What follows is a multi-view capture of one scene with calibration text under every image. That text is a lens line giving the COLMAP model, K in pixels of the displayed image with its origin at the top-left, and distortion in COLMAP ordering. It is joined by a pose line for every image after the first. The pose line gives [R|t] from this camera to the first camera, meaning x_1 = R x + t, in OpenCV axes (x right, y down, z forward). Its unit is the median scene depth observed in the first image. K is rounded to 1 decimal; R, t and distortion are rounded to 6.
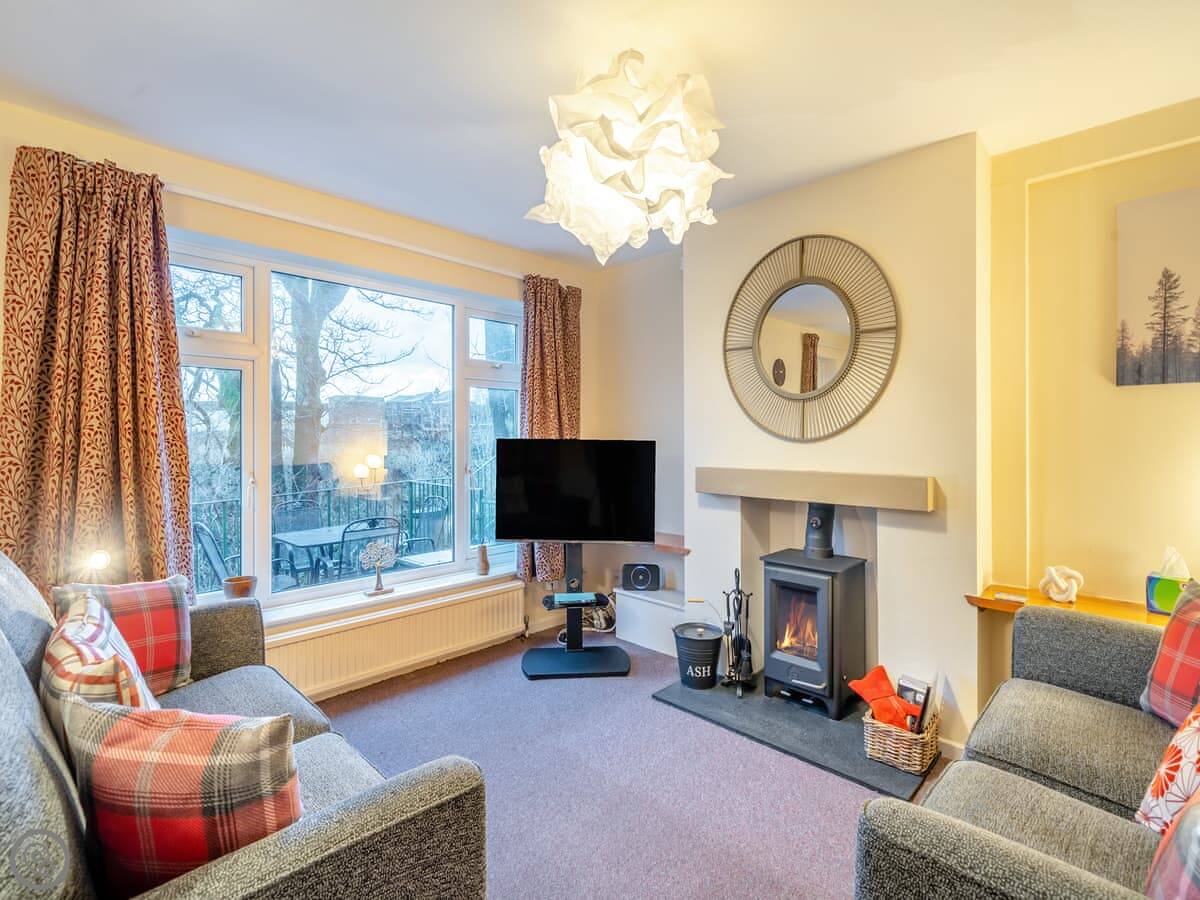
lens RADIAL K [[517.8, 0, 631.4], [0, 517.8, 435.9], [0, 0, 1]] dist [-0.000818, 0.000271]
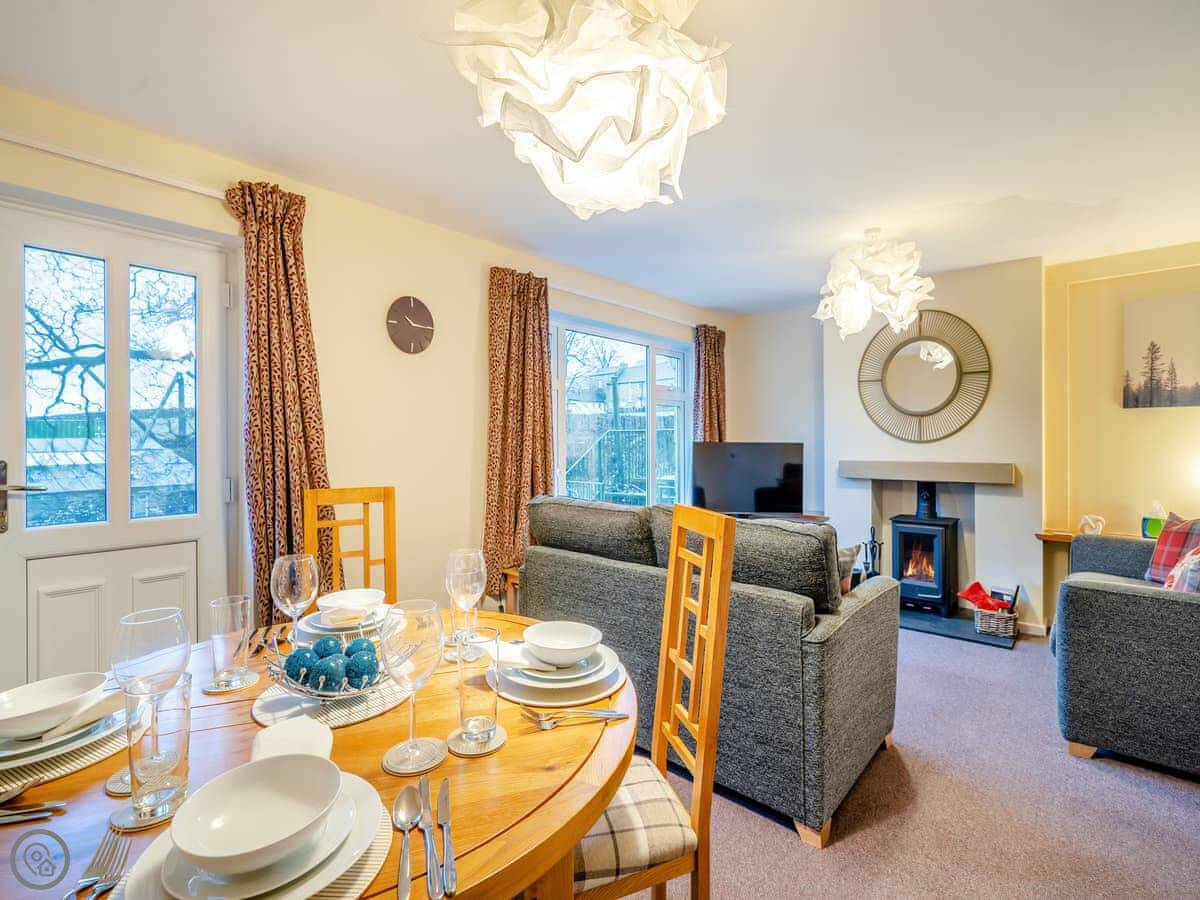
lens RADIAL K [[551.8, 0, 575.8], [0, 551.8, 442.8], [0, 0, 1]] dist [0.000687, -0.000114]
pose [[0.999154, -0.005721, 0.040716, -0.897532], [0.005550, 0.999975, 0.004308, -0.000524], [-0.040740, -0.004079, 0.999161, -0.710816]]
